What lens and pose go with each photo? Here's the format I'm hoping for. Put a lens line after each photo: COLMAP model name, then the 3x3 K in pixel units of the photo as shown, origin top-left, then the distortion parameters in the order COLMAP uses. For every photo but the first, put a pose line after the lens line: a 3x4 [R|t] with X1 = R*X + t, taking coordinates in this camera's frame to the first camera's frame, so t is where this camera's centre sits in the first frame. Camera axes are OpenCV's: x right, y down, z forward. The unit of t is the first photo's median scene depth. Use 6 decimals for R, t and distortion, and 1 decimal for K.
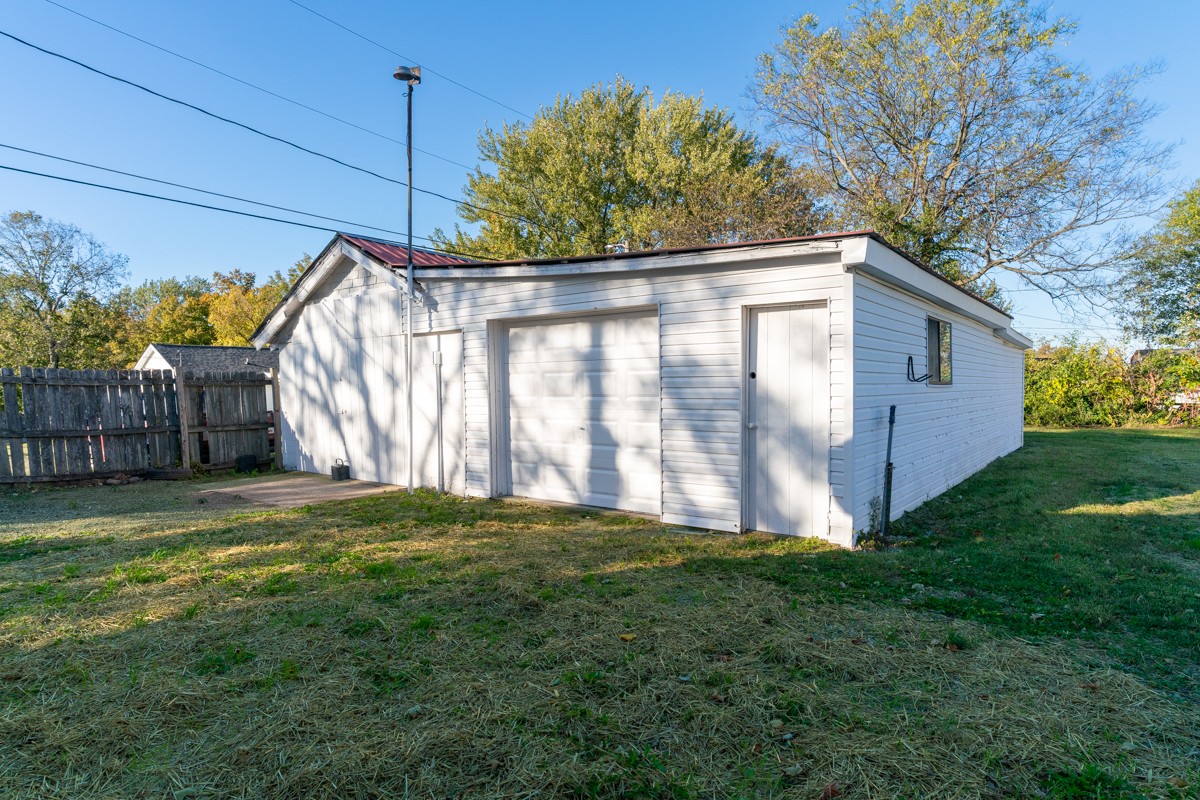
lens RADIAL K [[661.3, 0, 600.0], [0, 661.3, 400.0], [0, 0, 1]] dist [0.018473, 0.000508]
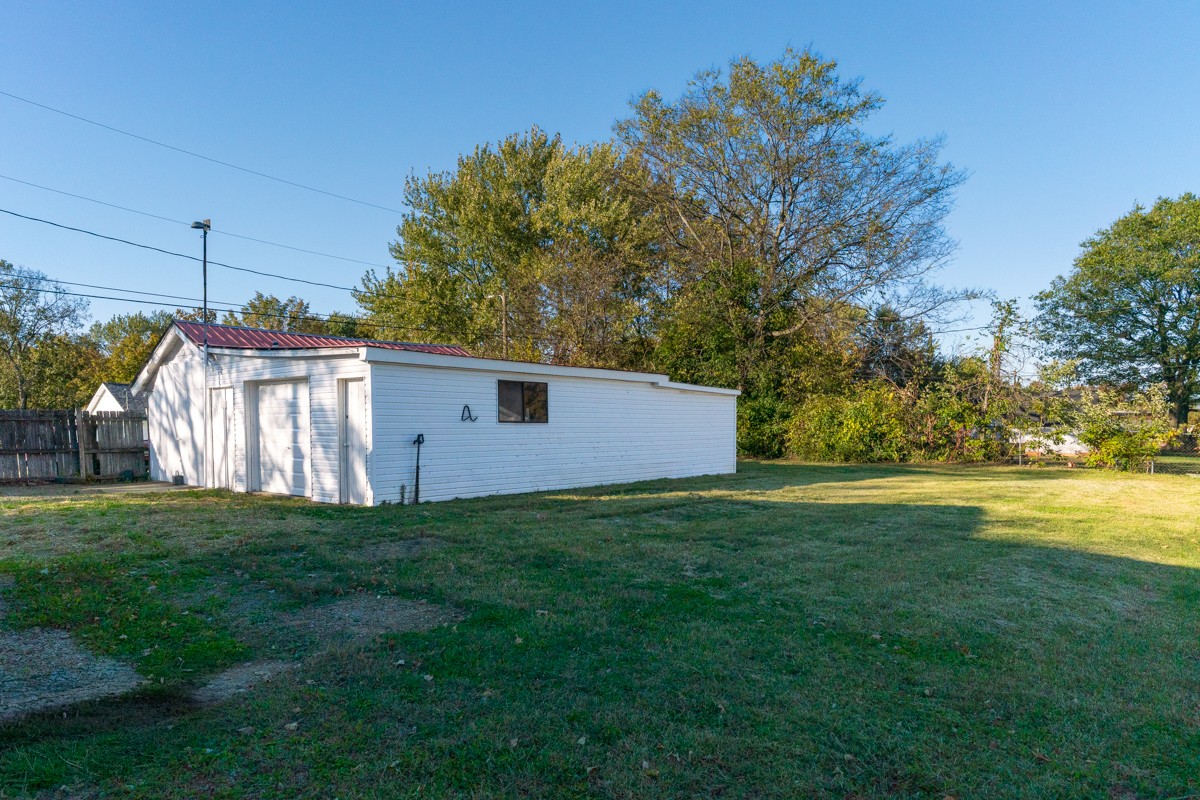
lens RADIAL K [[802.8, 0, 600.3], [0, 802.8, 438.4], [0, 0, 1]] dist [0.020937, 0.000706]
pose [[0.996626, 0.007417, -0.081746, 0.728285], [-0.007767, 0.999962, -0.003970, 0.017560], [0.081714, 0.004592, 0.996645, -0.750487]]
